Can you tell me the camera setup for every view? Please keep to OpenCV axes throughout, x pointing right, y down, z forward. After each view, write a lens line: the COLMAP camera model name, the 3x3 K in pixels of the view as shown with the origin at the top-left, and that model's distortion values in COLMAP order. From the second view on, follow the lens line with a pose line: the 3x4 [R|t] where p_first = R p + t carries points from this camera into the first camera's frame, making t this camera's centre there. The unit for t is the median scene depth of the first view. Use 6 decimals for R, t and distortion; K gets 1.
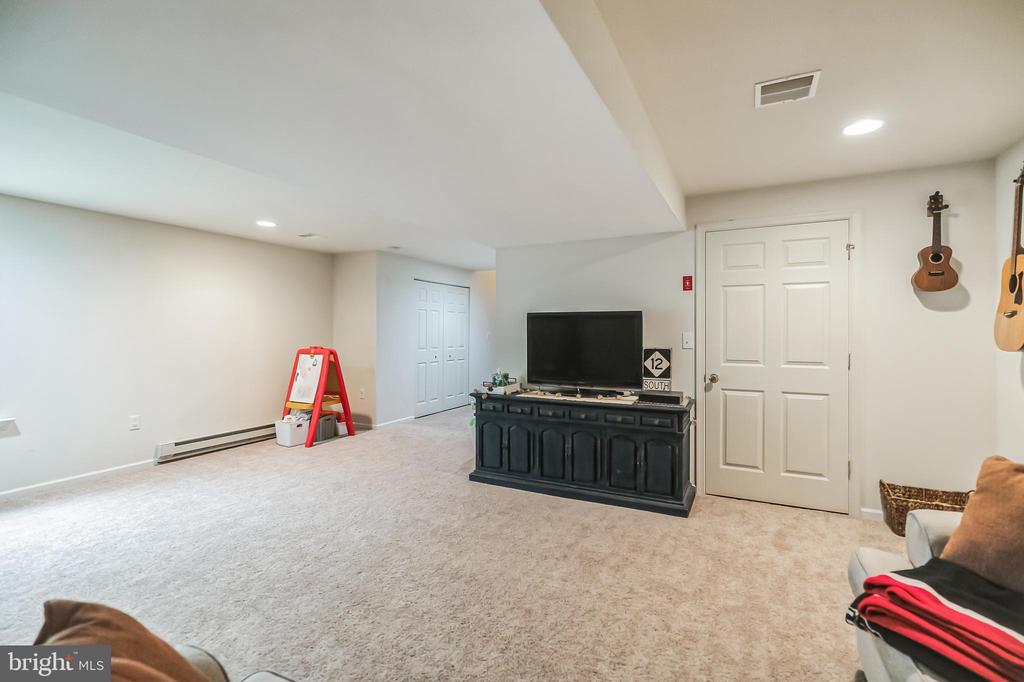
lens RADIAL K [[463.9, 0, 512.3], [0, 463.9, 336.5], [0, 0, 1]] dist [-0.010311, 0.000171]
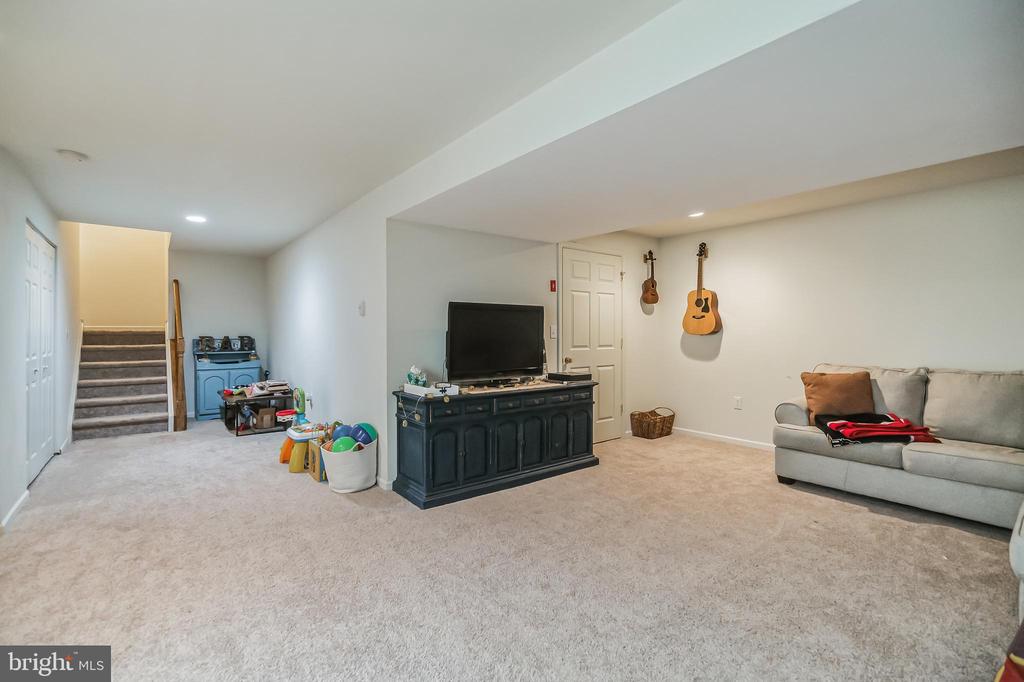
lens RADIAL K [[463.9, 0, 512.3], [0, 463.9, 336.5], [0, 0, 1]] dist [-0.010311, 0.000171]
pose [[0.419871, -0.005683, 0.907566, -0.813824], [0.013381, 0.999910, 0.000070, 0.019881], [-0.907485, 0.012114, 0.419910, 0.584087]]
